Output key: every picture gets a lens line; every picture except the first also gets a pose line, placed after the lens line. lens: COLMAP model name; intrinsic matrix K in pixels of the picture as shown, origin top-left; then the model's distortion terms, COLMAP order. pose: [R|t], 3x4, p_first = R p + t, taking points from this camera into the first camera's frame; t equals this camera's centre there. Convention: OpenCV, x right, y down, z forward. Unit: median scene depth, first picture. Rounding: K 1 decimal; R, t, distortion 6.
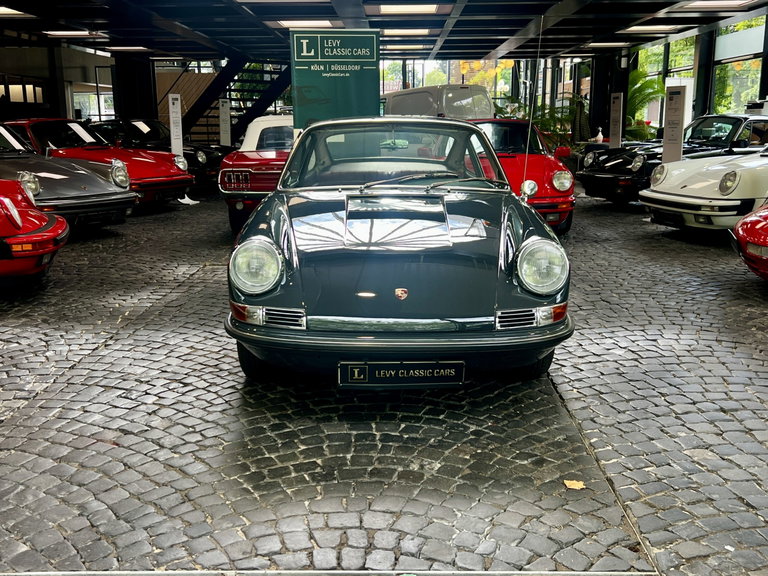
lens RADIAL K [[803.0, 0, 384.0], [0, 803.0, 288.0], [0, 0, 1]] dist [0.117385, 0.000393]
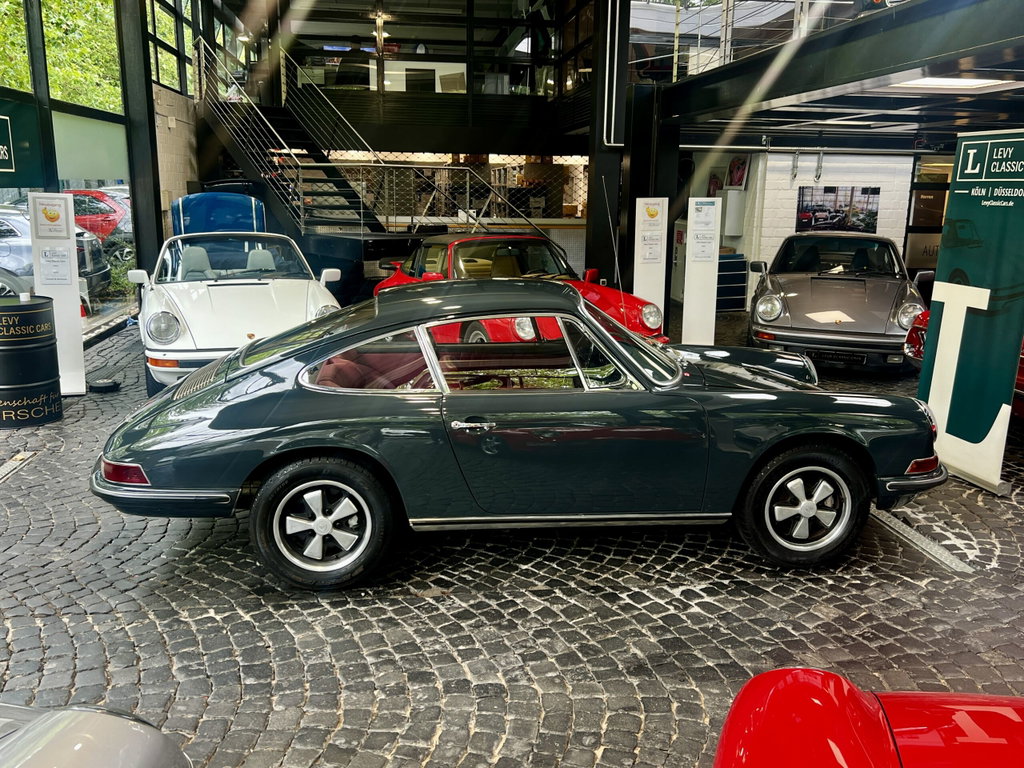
lens RADIAL K [[896.8, 0, 512.0], [0, 896.8, 384.0], [0, 0, 1]] dist [0.027090, -0.009677]
pose [[0.150280, 0.224370, -0.962847, 0.521117], [-0.218034, 0.957449, 0.189082, -0.163704], [0.964301, 0.181518, 0.192805, 0.484515]]
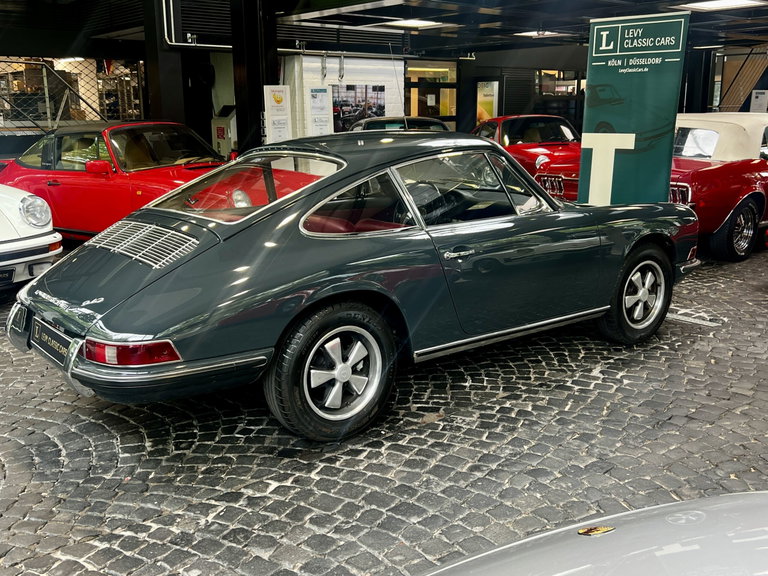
lens RADIAL K [[797.8, 0, 384.0], [0, 797.8, 288.0], [0, 0, 1]] dist [0.039515, -0.031053]
pose [[0.647510, 0.171084, -0.742604, 0.387618], [-0.155001, 0.983671, 0.091469, -0.069761], [0.746127, 0.055877, 0.663455, 0.241903]]
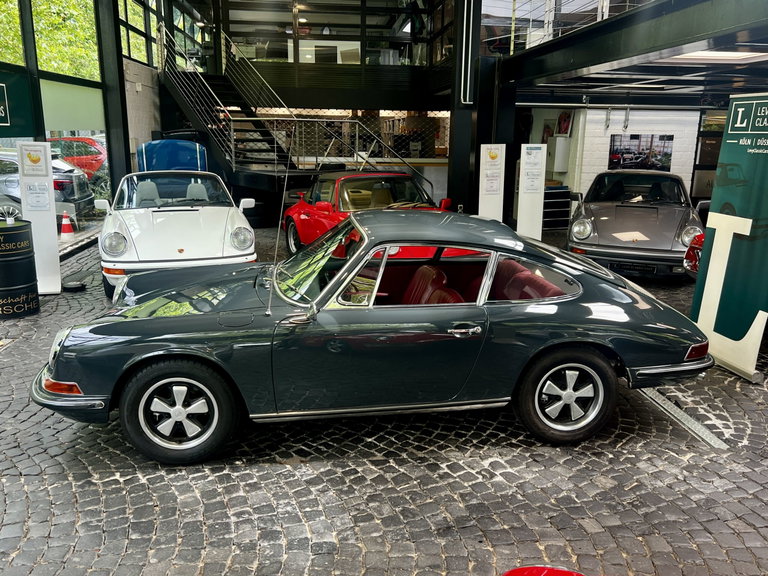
lens RADIAL K [[658.6, 0, 384.0], [0, 658.6, 288.0], [0, 0, 1]] dist [0.016275, 0.013710]
pose [[0.116635, 0.240029, -0.963734, 0.489401], [-0.217489, 0.952977, 0.211028, -0.176241], [0.969069, 0.184988, 0.163354, 0.519954]]
